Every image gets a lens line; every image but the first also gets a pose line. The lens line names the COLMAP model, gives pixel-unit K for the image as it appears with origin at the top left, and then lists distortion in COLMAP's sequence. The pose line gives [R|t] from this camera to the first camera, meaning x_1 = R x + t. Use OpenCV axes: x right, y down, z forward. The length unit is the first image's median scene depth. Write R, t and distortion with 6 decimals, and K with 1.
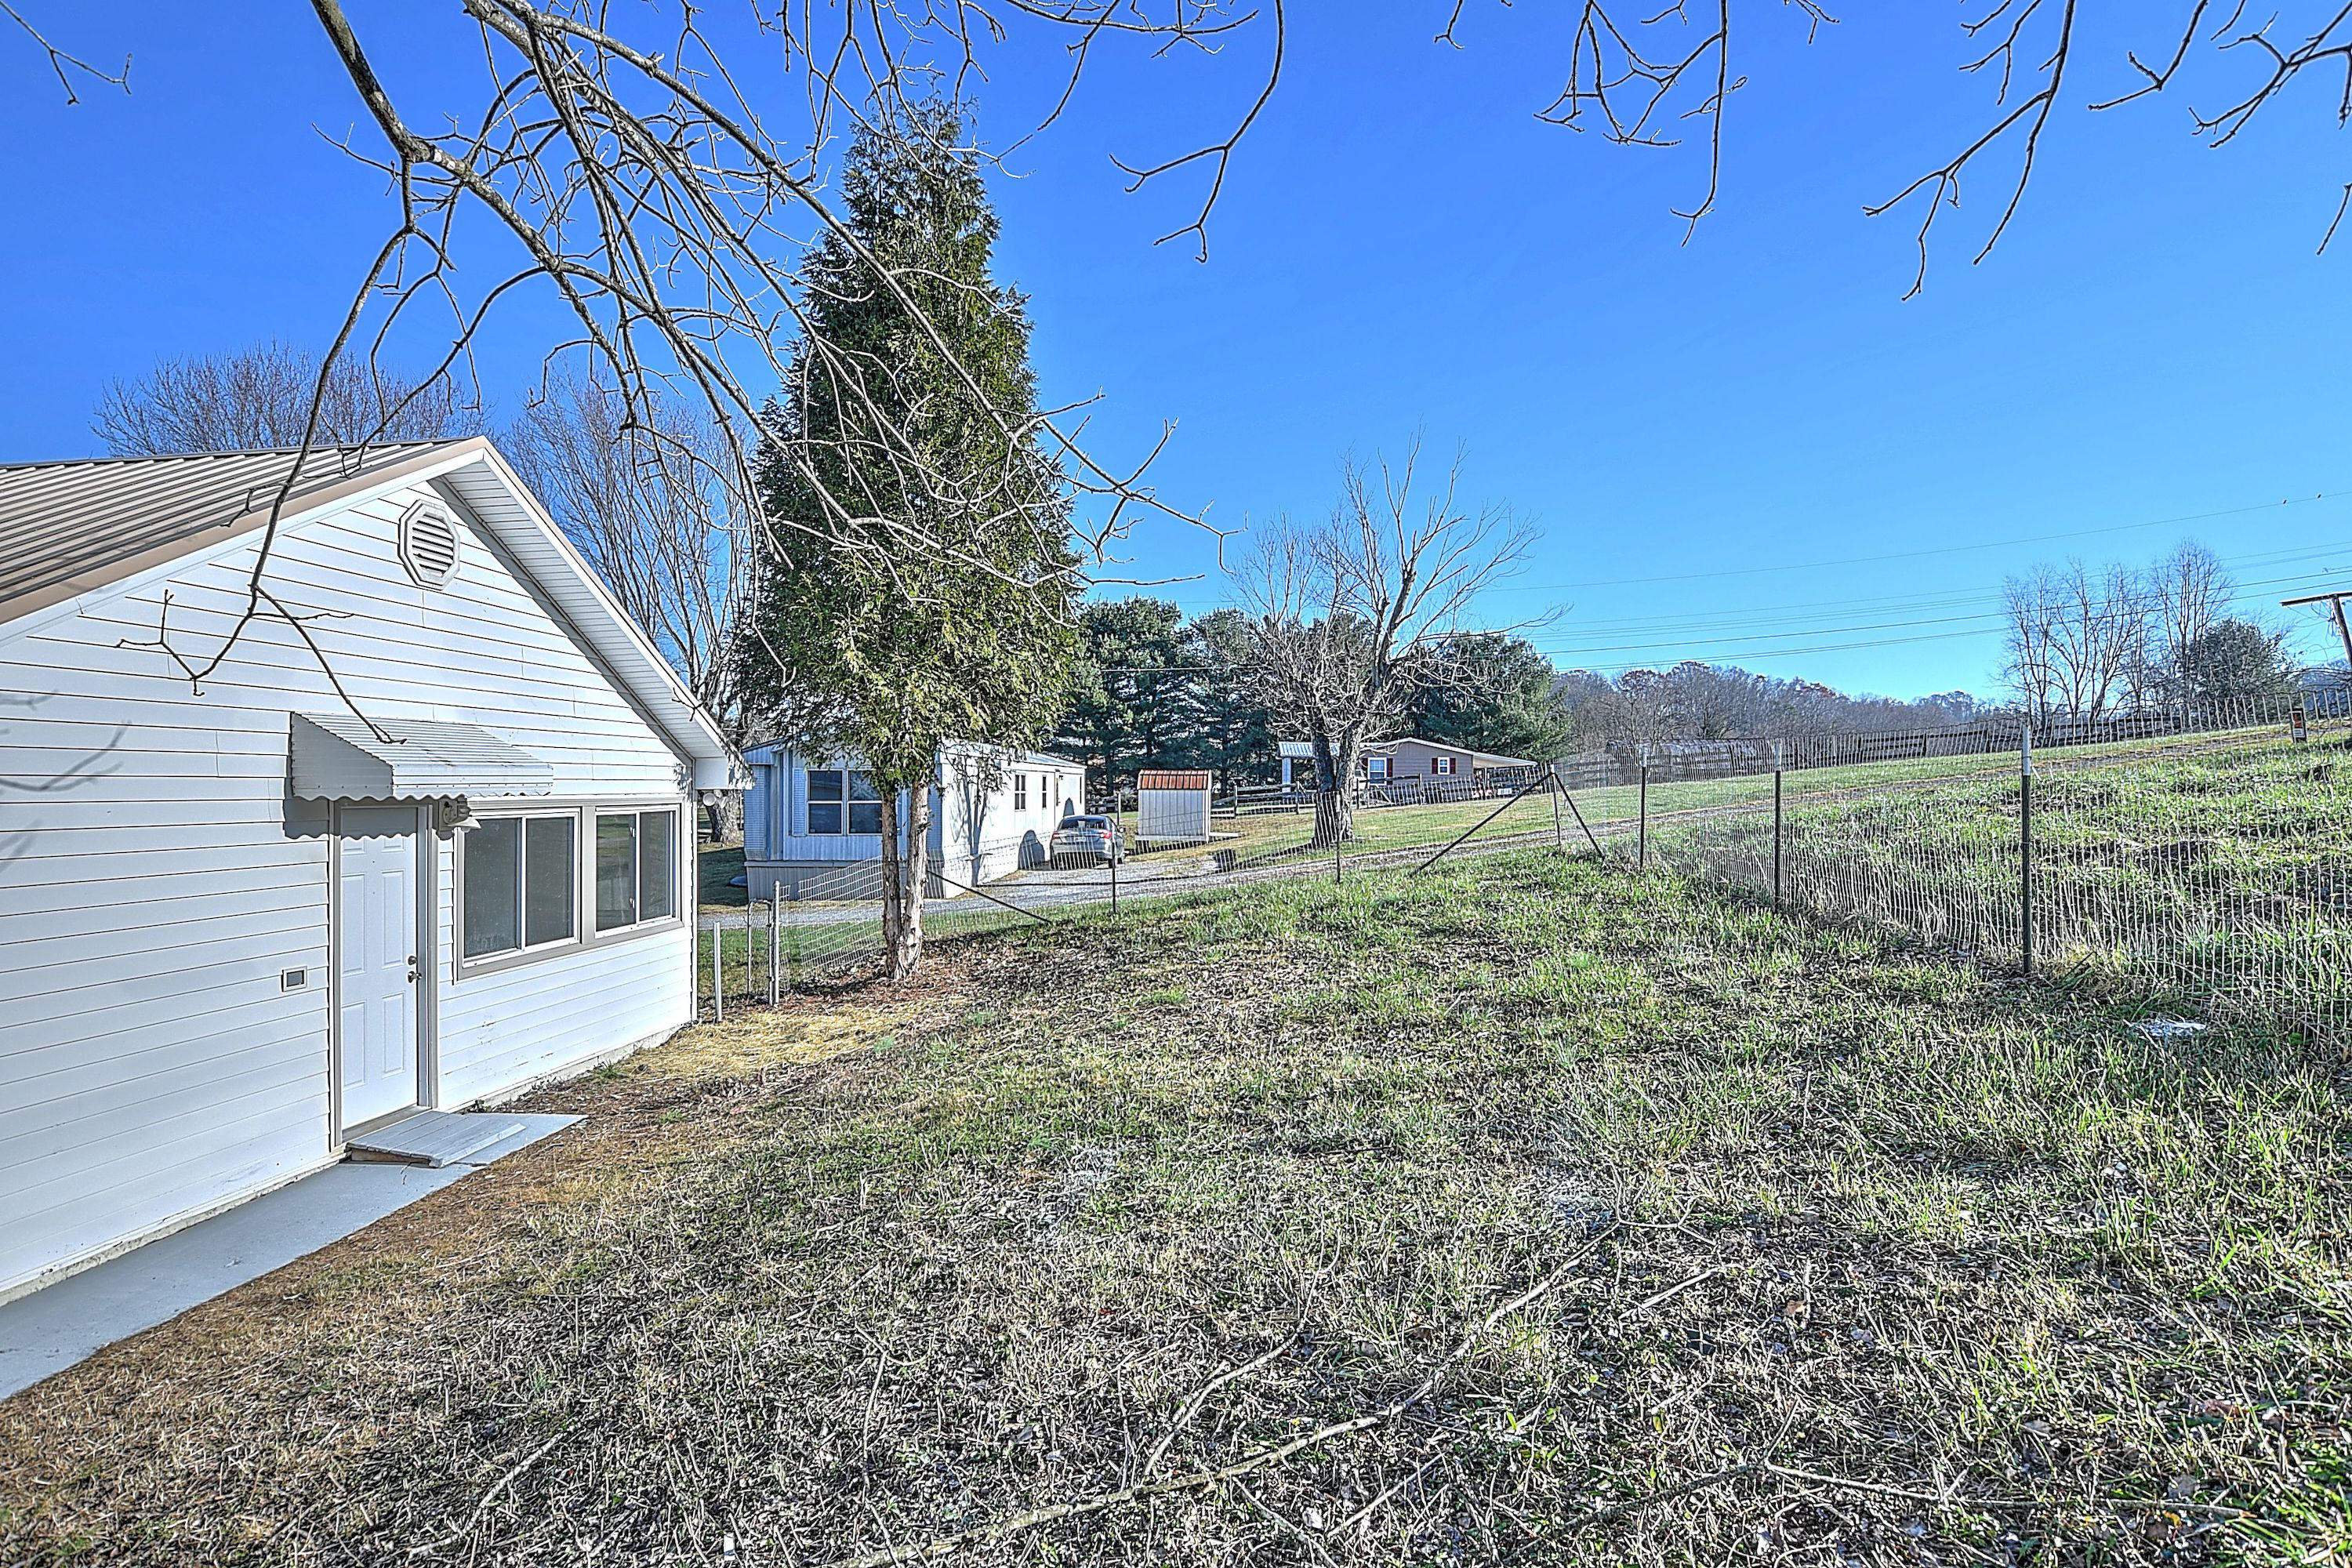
lens RADIAL K [[1212.0, 0, 1161.4], [0, 1212.0, 789.2], [0, 0, 1]] dist [-0.030942, 0.007766]
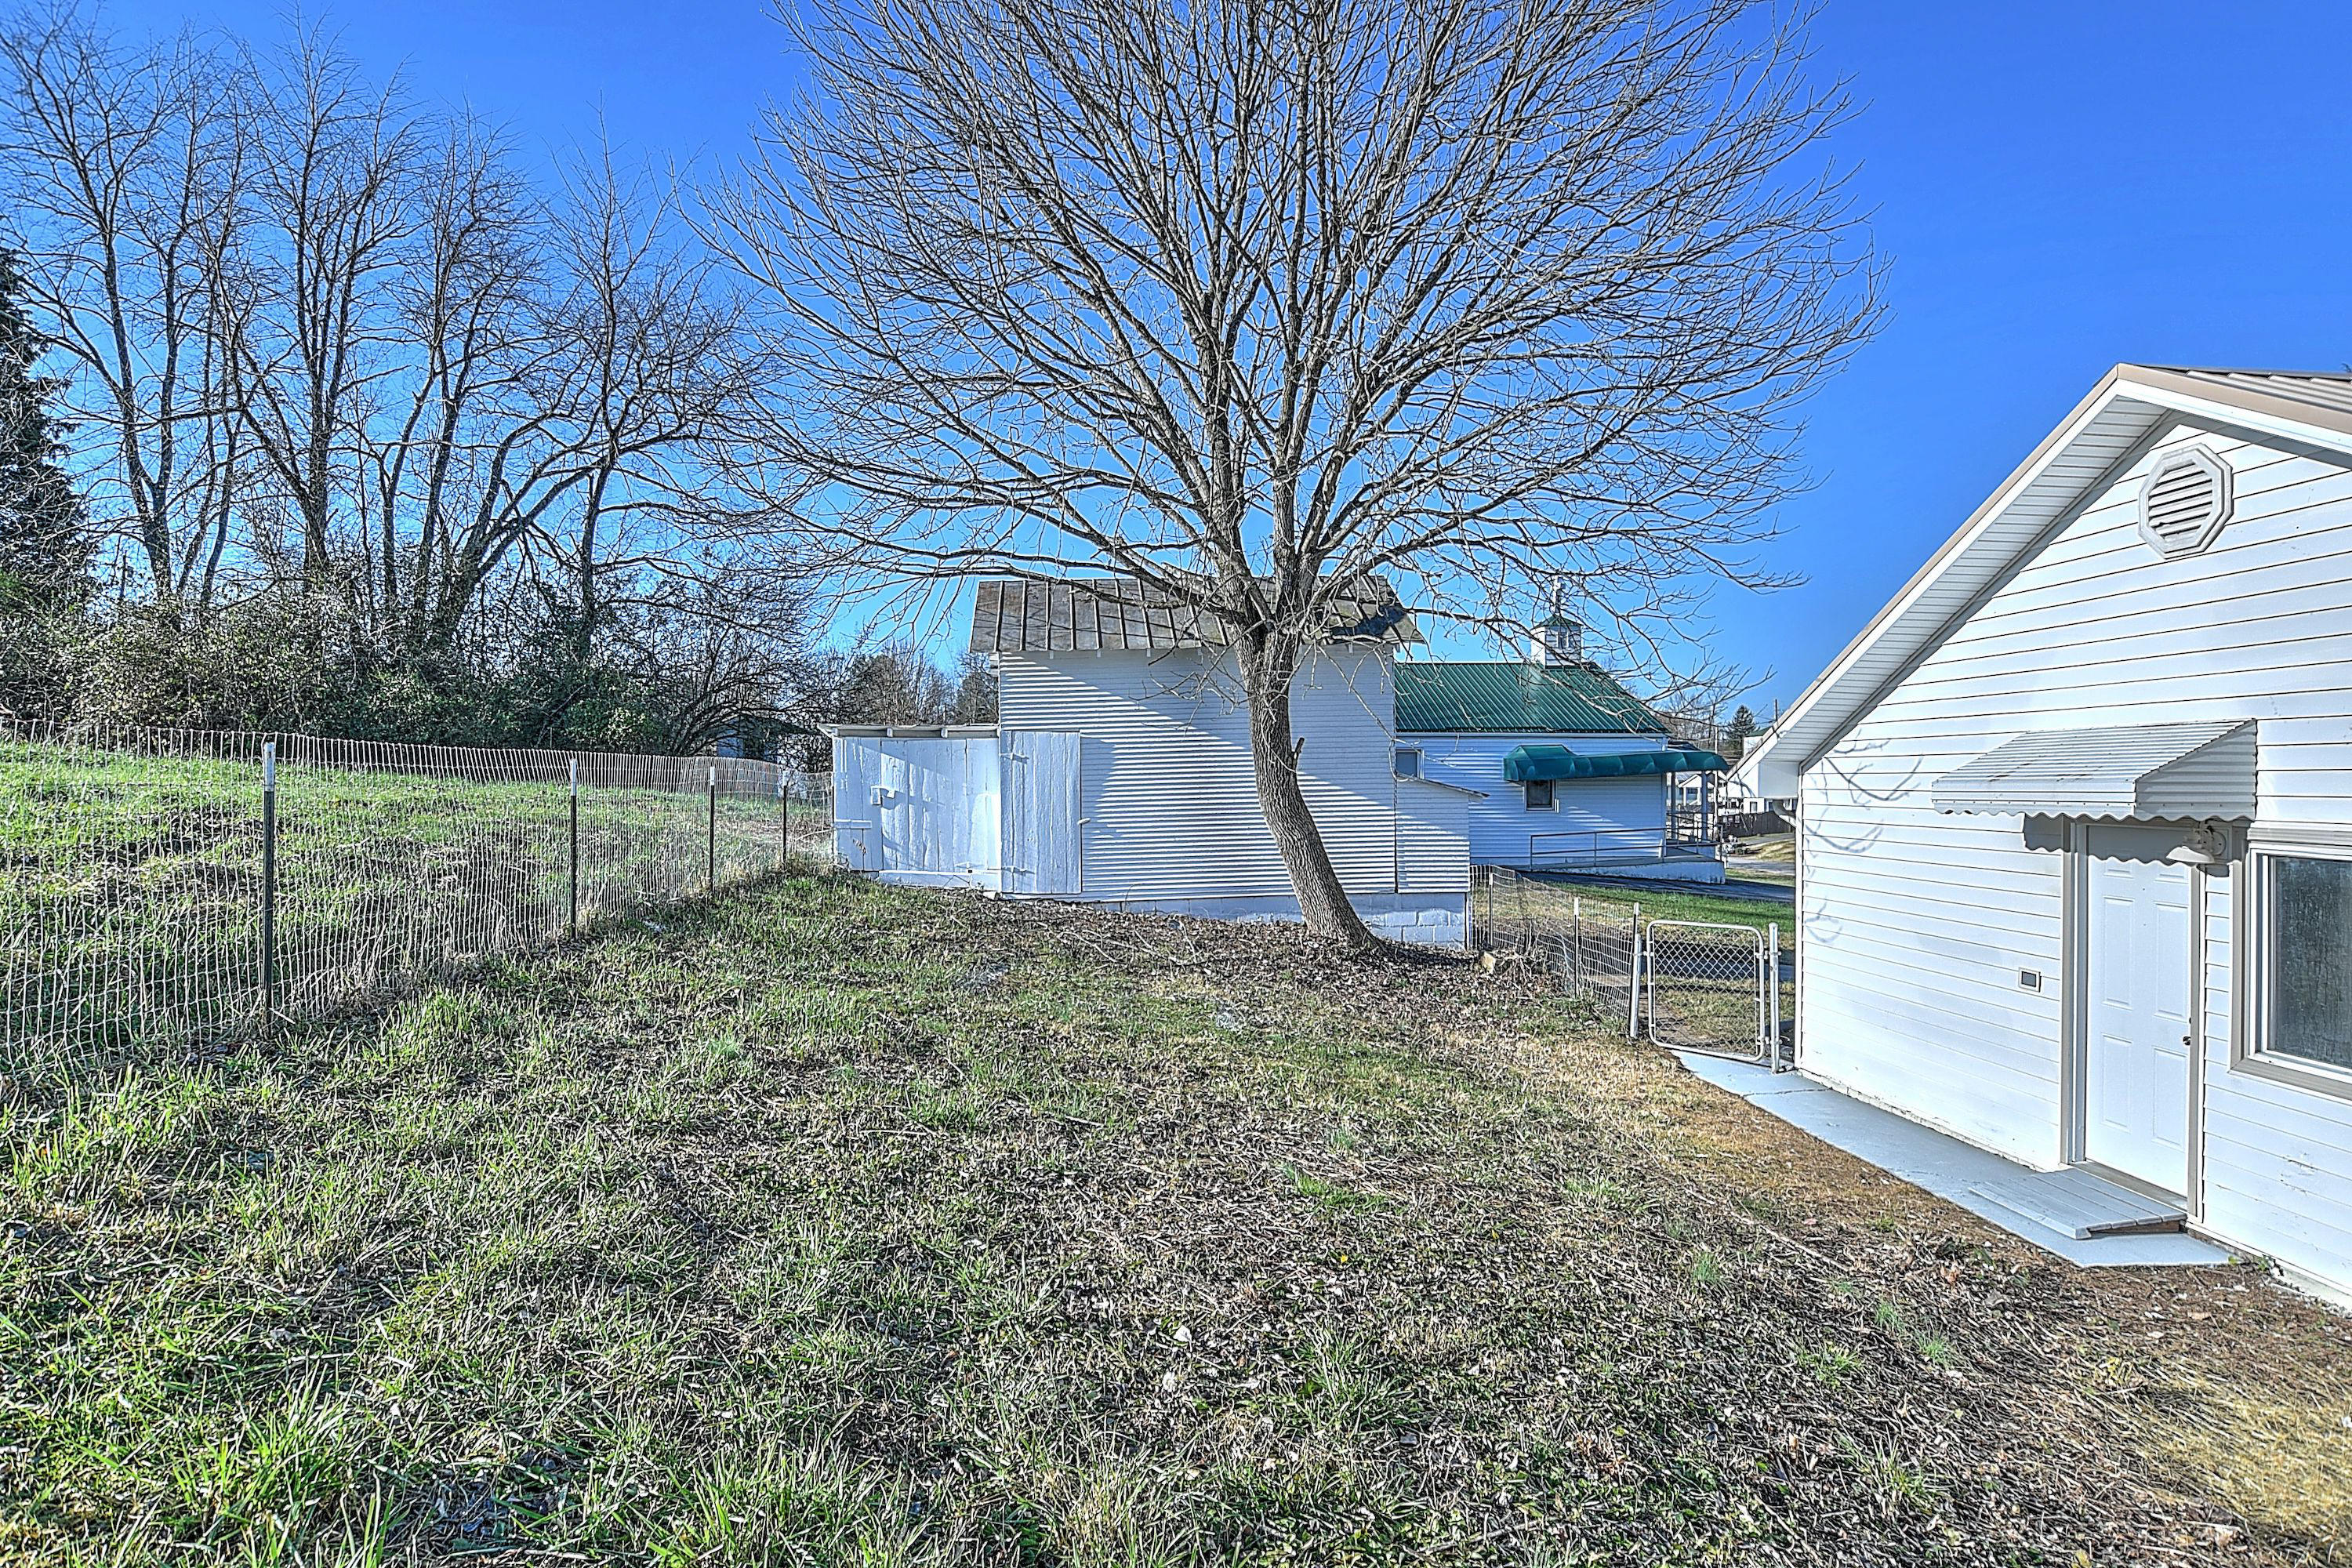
lens RADIAL K [[1212.0, 0, 1161.4], [0, 1212.0, 789.2], [0, 0, 1]] dist [-0.030942, 0.007766]
pose [[-0.990311, 0.001820, -0.138853, 0.153201], [0.000187, 0.999931, 0.011773, -0.020010], [0.138864, 0.011633, -0.990243, 1.500979]]
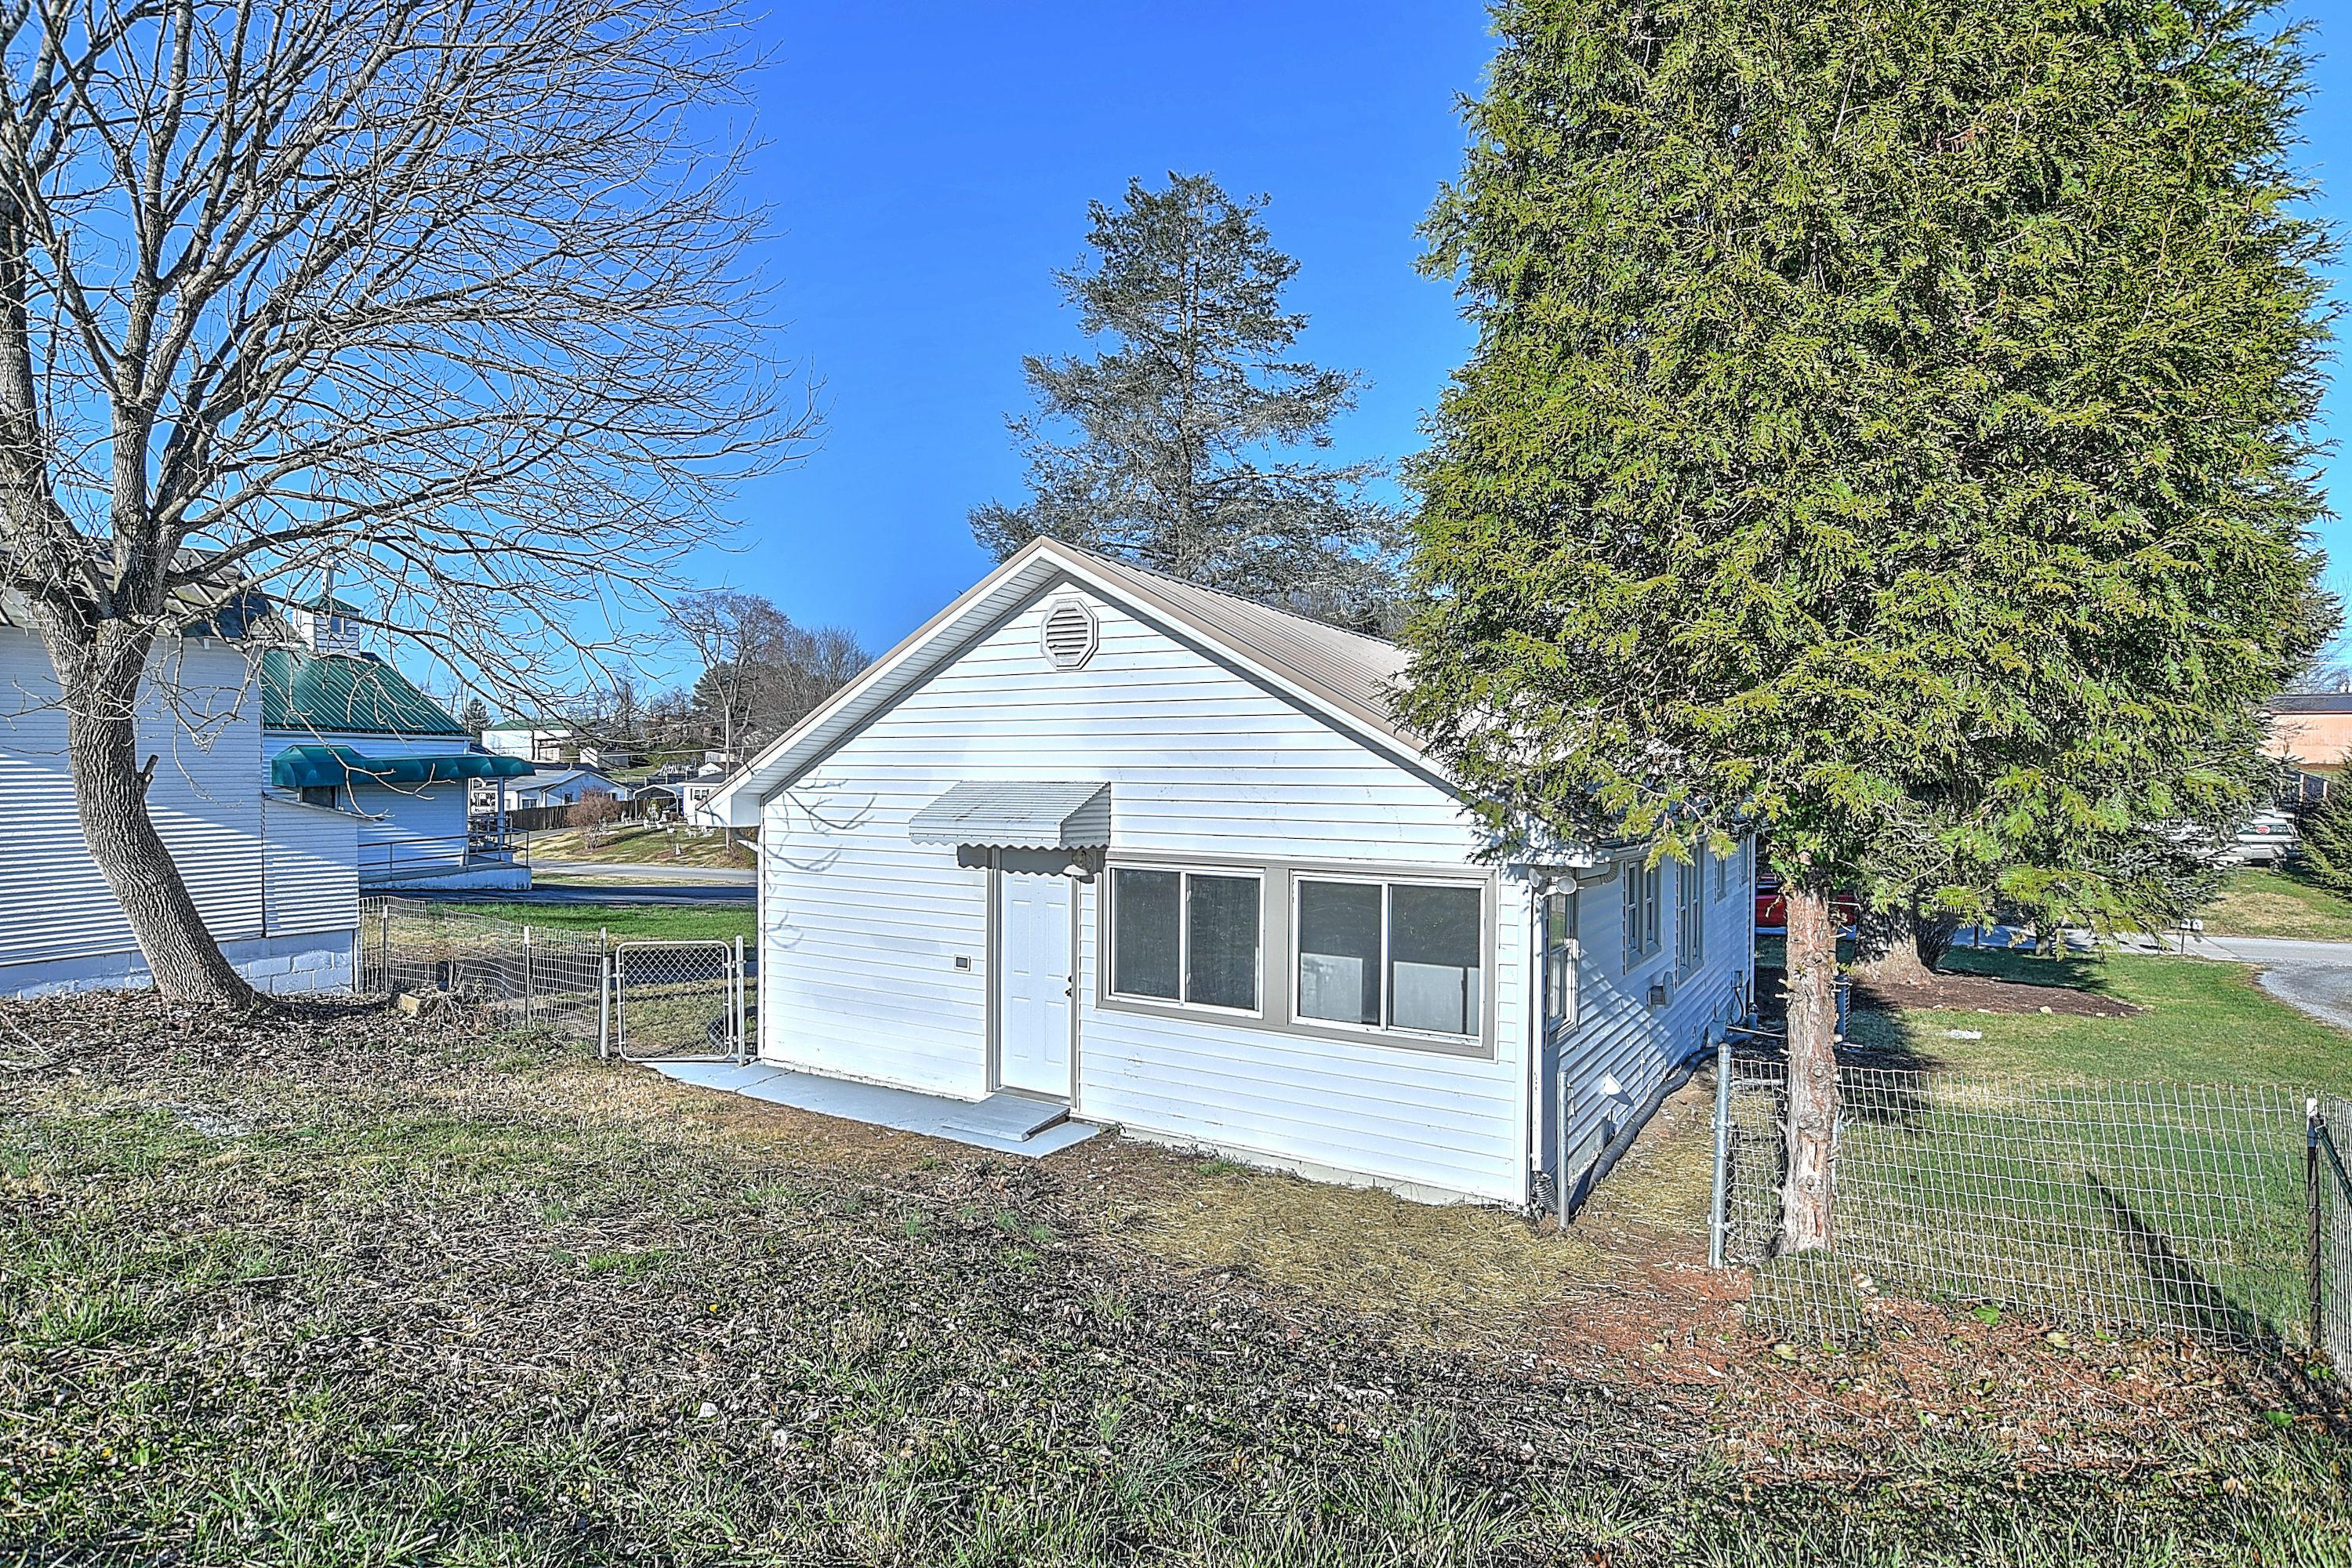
lens RADIAL K [[1212.0, 0, 1161.4], [0, 1212.0, 789.2], [0, 0, 1]] dist [-0.030942, 0.007766]
pose [[-0.442501, 0.004950, -0.896754, 0.383420], [-0.011665, 0.999868, 0.011276, -0.057097], [0.896692, 0.015451, -0.442385, 1.438167]]
